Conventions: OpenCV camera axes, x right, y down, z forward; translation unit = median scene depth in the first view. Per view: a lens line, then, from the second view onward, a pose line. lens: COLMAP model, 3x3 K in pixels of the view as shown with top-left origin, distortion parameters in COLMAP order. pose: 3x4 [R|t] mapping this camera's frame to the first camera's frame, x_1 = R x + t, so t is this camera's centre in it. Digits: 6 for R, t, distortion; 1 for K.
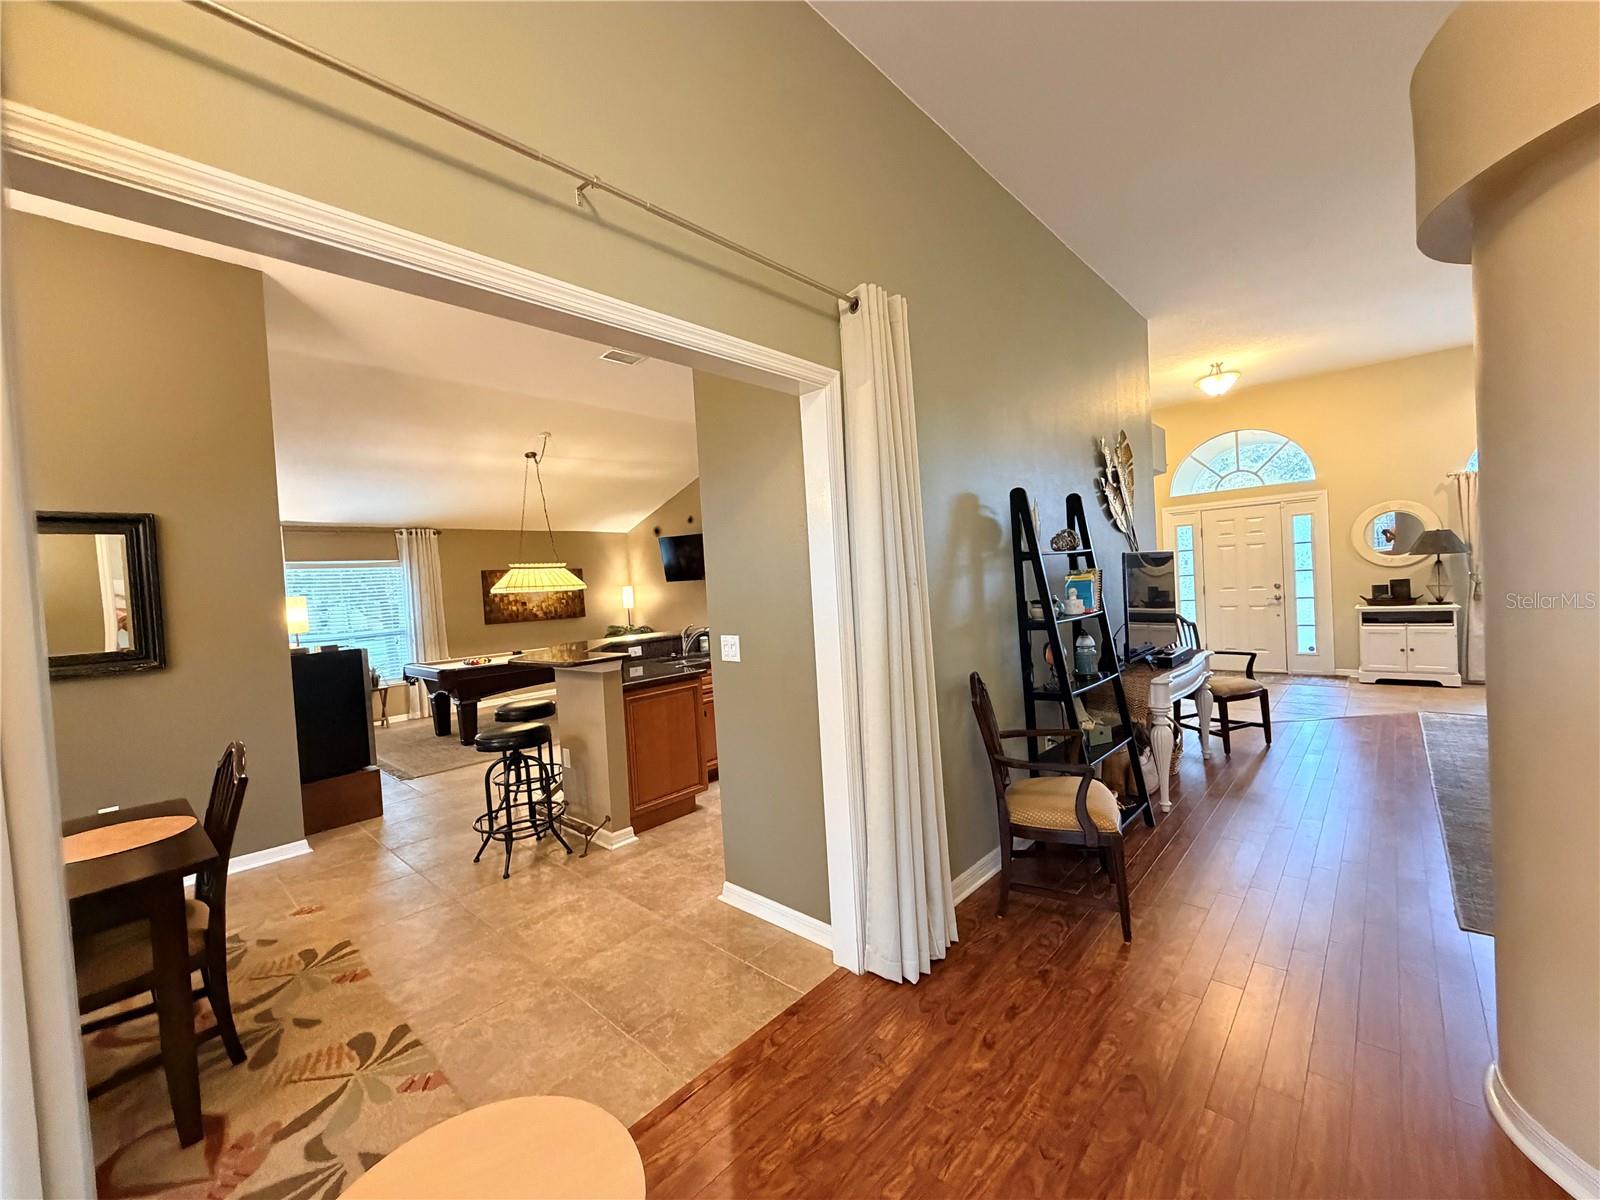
lens RADIAL K [[638.4, 0, 794.2], [0, 638.4, 598.2], [0, 0, 1]] dist [0.000037, 0.000150]
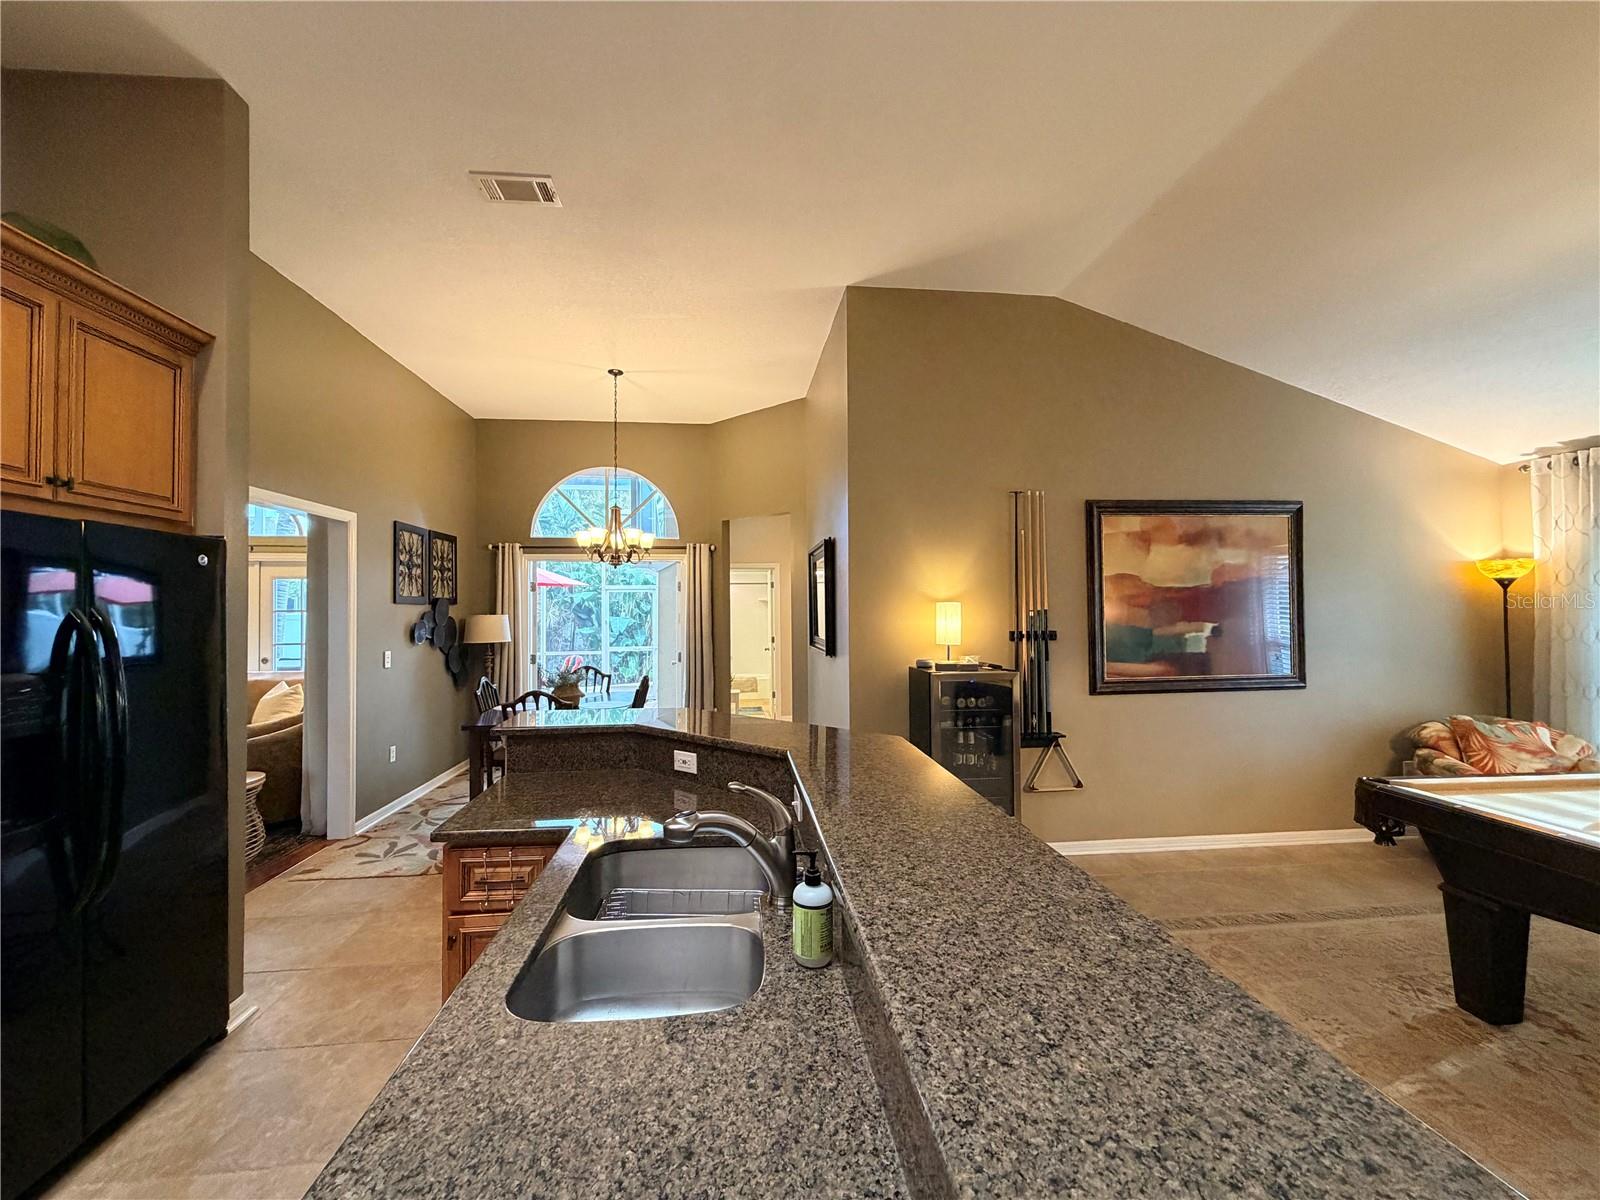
lens RADIAL K [[638.4, 0, 795.4], [0, 638.4, 599.1], [0, 0, 1]] dist [0.000037, 0.000150]
pose [[-0.654707, 0.051578, -0.754121, 0.016876], [0.029682, 0.998654, 0.042534, -0.059608], [0.755300, 0.005463, -0.655357, 1.639384]]
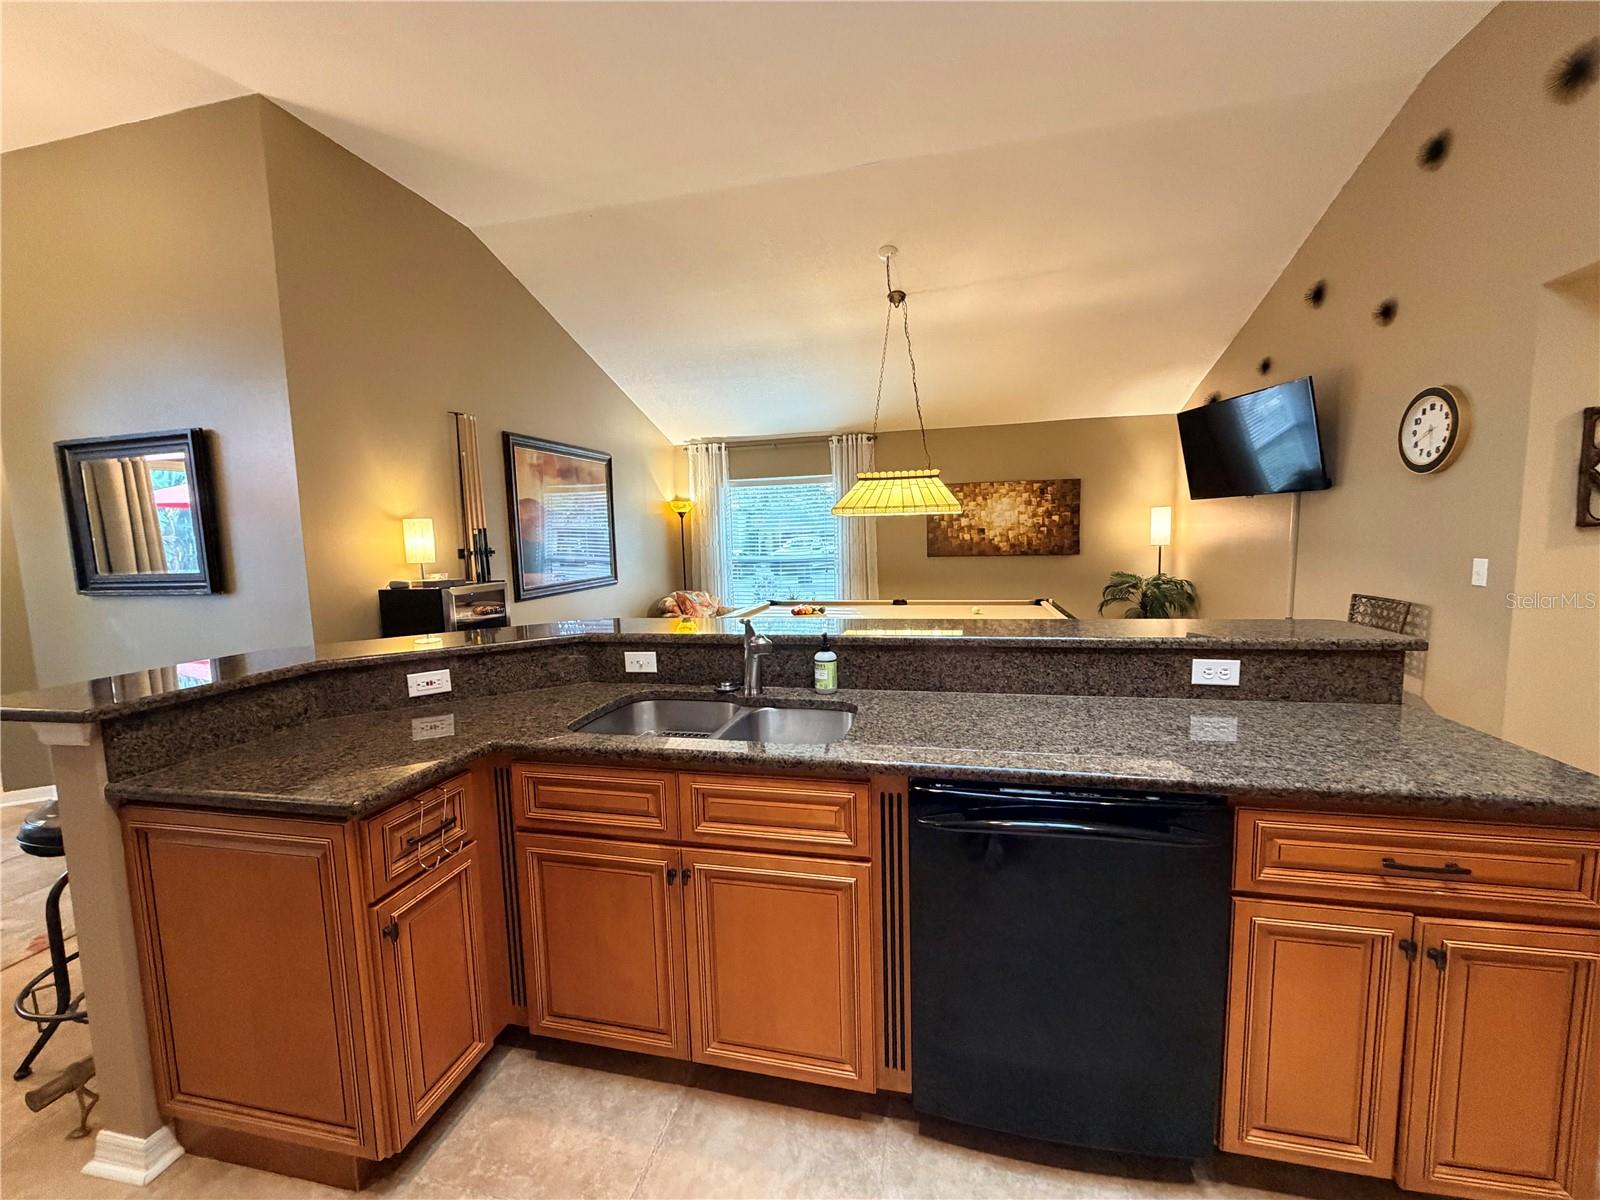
lens RADIAL K [[638.4, 0, 796.1], [0, 638.4, 600.8], [0, 0, 1]] dist [0.000037, 0.000150]
pose [[0.500044, 0.134798, -0.855445, 0.233323], [-0.019634, 0.989322, 0.144416, -0.032454], [0.865777, -0.055418, 0.497352, 1.165459]]
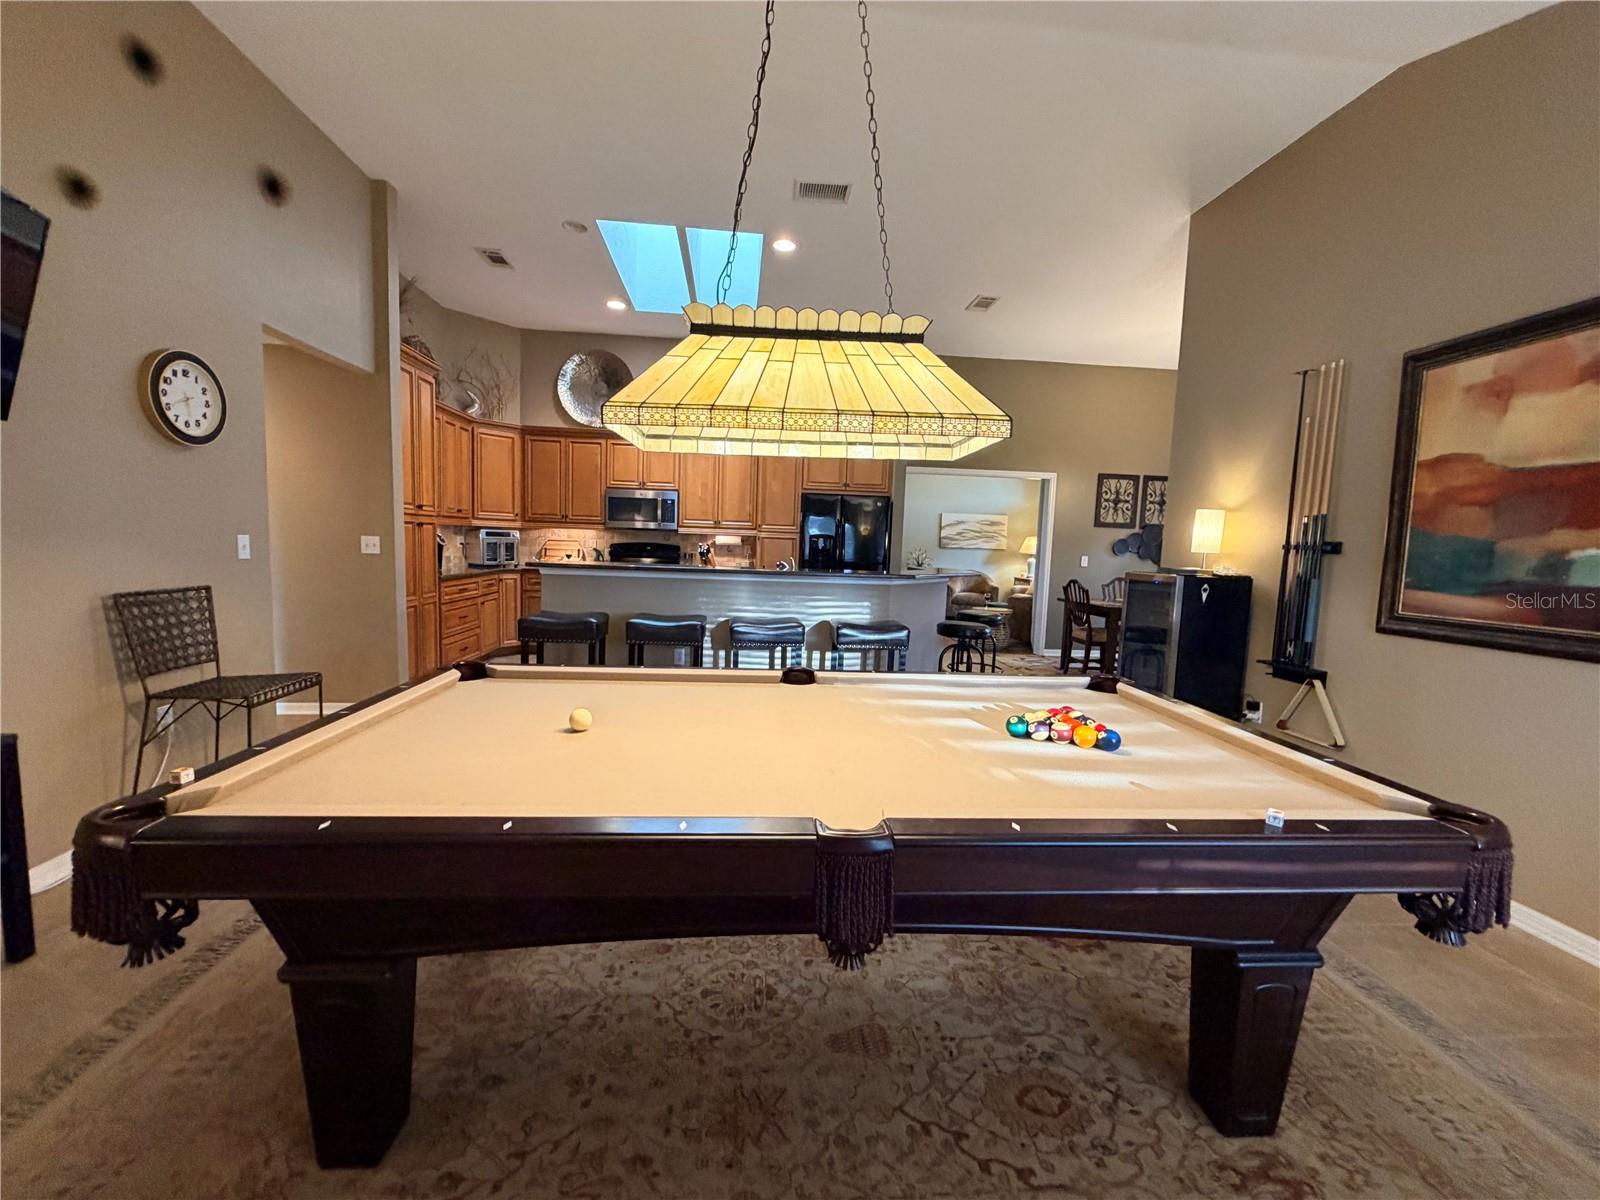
lens RADIAL K [[638.4, 0, 794.6], [0, 638.4, 595.2], [0, 0, 1]] dist [0.000037, 0.000150]
pose [[-0.742721, -0.024018, 0.669170, -1.098617], [0.022901, 0.997861, 0.061233, 0.053783], [-0.669209, 0.060804, -0.740582, 2.350776]]
